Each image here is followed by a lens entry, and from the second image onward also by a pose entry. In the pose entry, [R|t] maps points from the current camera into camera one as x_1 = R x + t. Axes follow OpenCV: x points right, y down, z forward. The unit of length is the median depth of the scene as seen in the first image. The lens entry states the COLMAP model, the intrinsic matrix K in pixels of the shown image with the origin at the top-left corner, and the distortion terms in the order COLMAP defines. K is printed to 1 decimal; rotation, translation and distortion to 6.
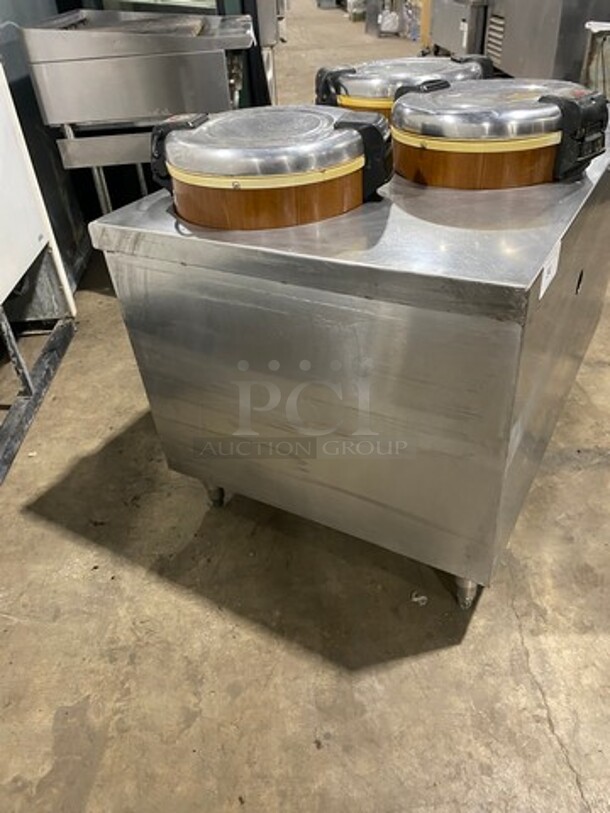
lens RADIAL K [[585.1, 0, 304.1], [0, 585.1, 415.7], [0, 0, 1]] dist [-0.007685, -0.007284]
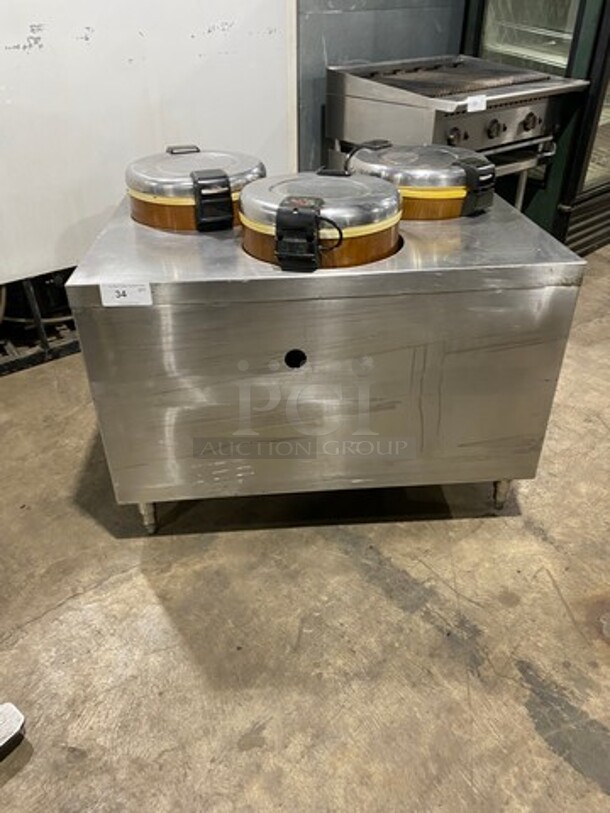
lens RADIAL K [[617.2, 0, 305.0], [0, 617.2, 406.5], [0, 0, 1]] dist [0.004635, -0.003613]
pose [[0.552107, 0.482703, -0.679835, 1.381321], [-0.508024, 0.841292, 0.184766, -0.378832], [0.661127, 0.243362, 0.709708, 0.178158]]
